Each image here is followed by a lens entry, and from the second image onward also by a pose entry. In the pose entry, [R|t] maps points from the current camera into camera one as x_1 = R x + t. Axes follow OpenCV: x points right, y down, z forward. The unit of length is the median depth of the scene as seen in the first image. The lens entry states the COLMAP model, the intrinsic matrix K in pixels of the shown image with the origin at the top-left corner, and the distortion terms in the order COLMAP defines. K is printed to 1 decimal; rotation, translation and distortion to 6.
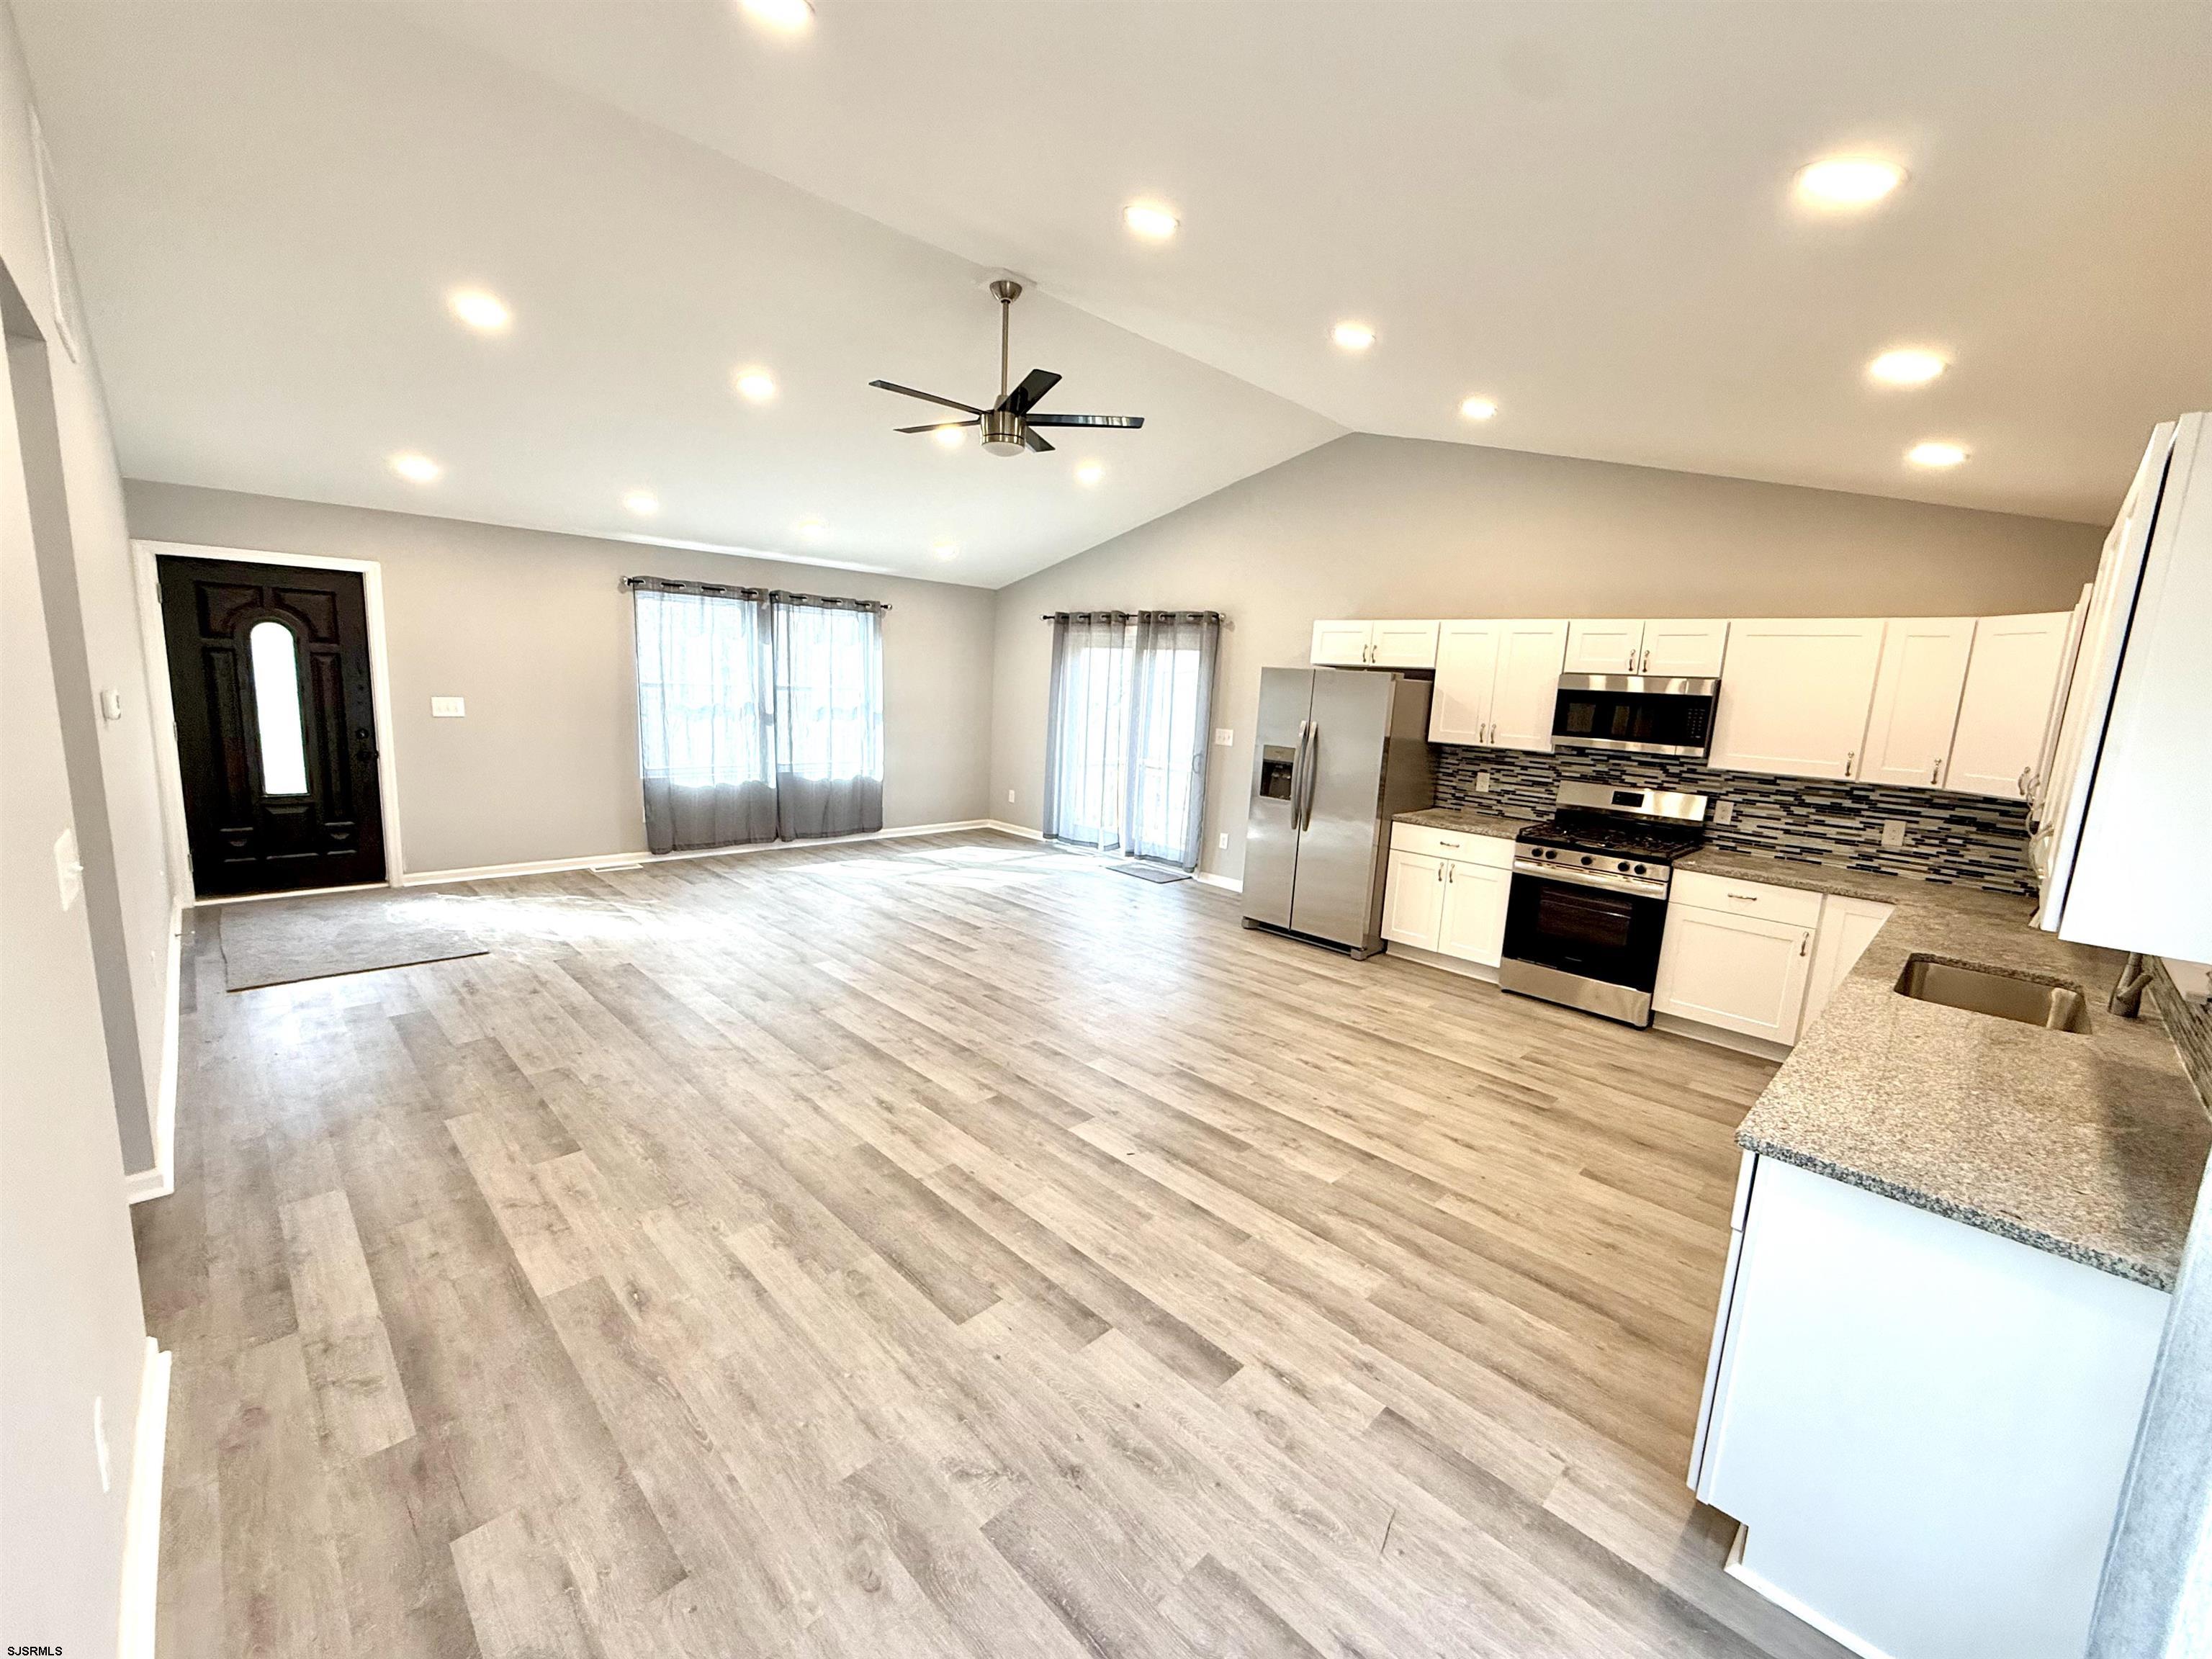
lens RADIAL K [[915.1, 0, 1106.0], [0, 915.1, 829.5], [0, 0, 1]] dist [-0.001213, 0.000190]
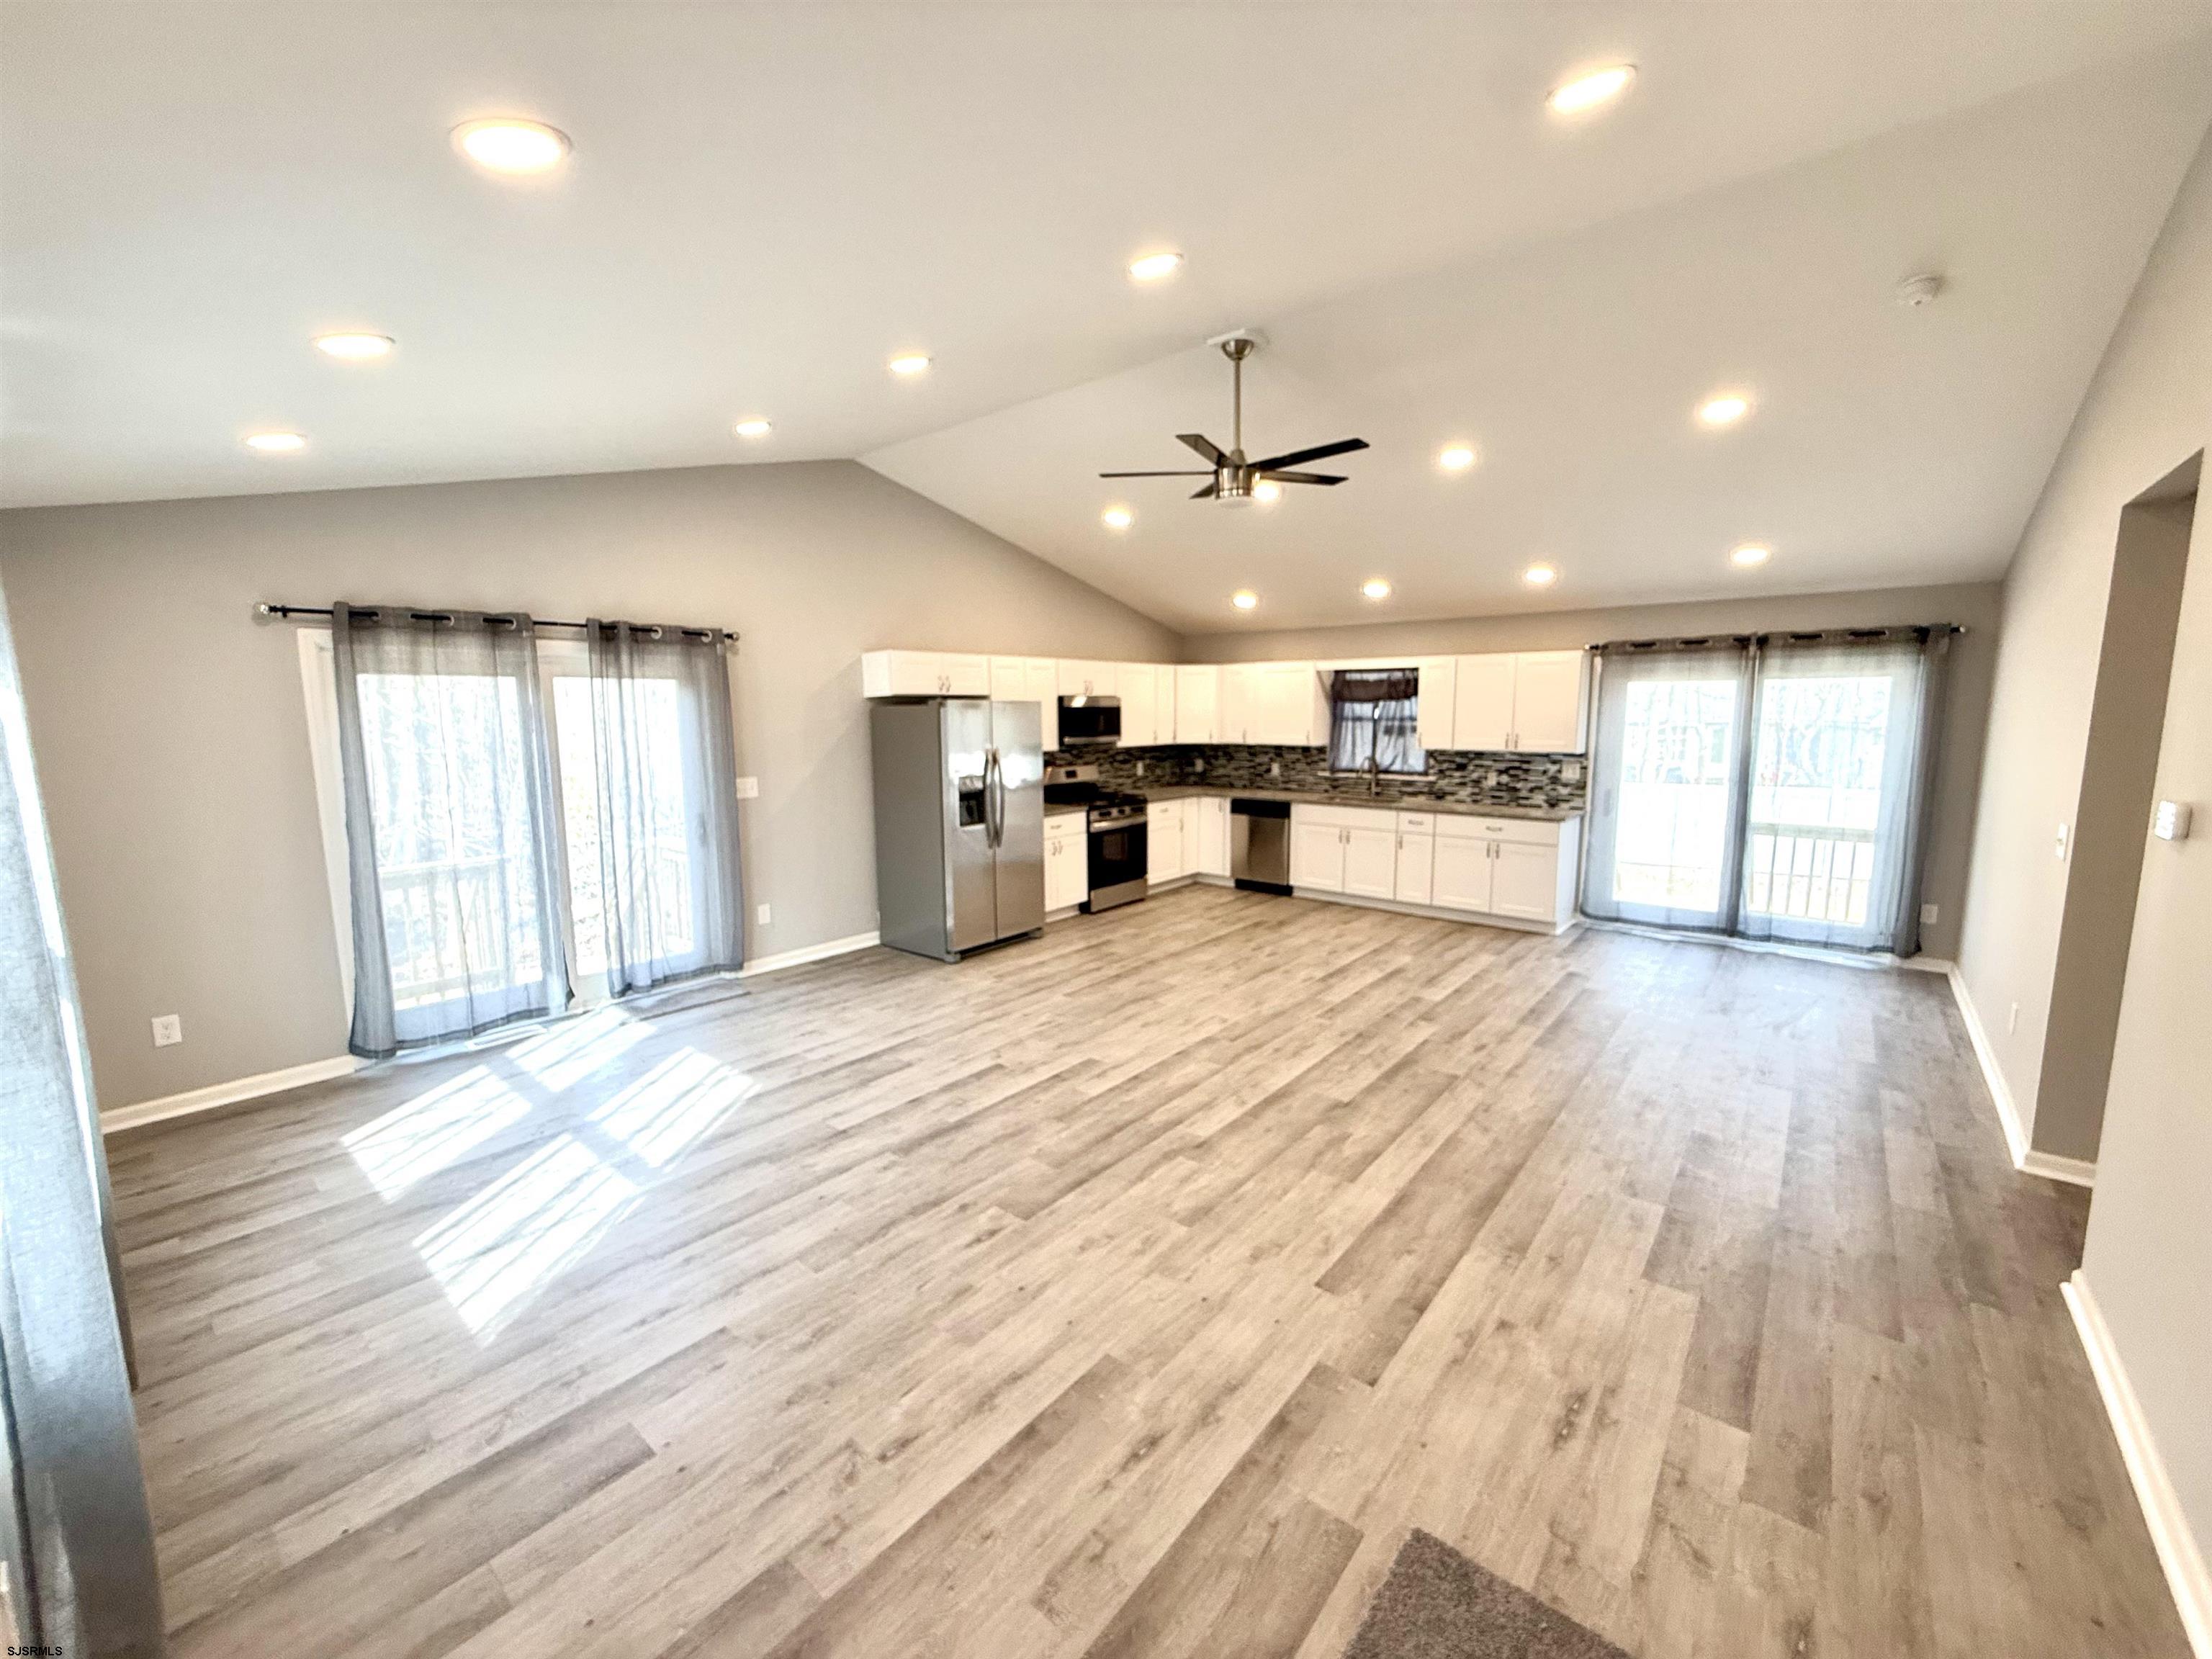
lens RADIAL K [[894.9, 0, 1106.0], [0, 894.9, 829.5], [0, 0, 1]] dist [0.001330, 0.000387]
pose [[-0.105868, -0.188925, 0.976268, -1.007186], [0.166060, 0.964639, 0.204682, -0.260644], [-0.980416, 0.183788, -0.070752, 1.133205]]
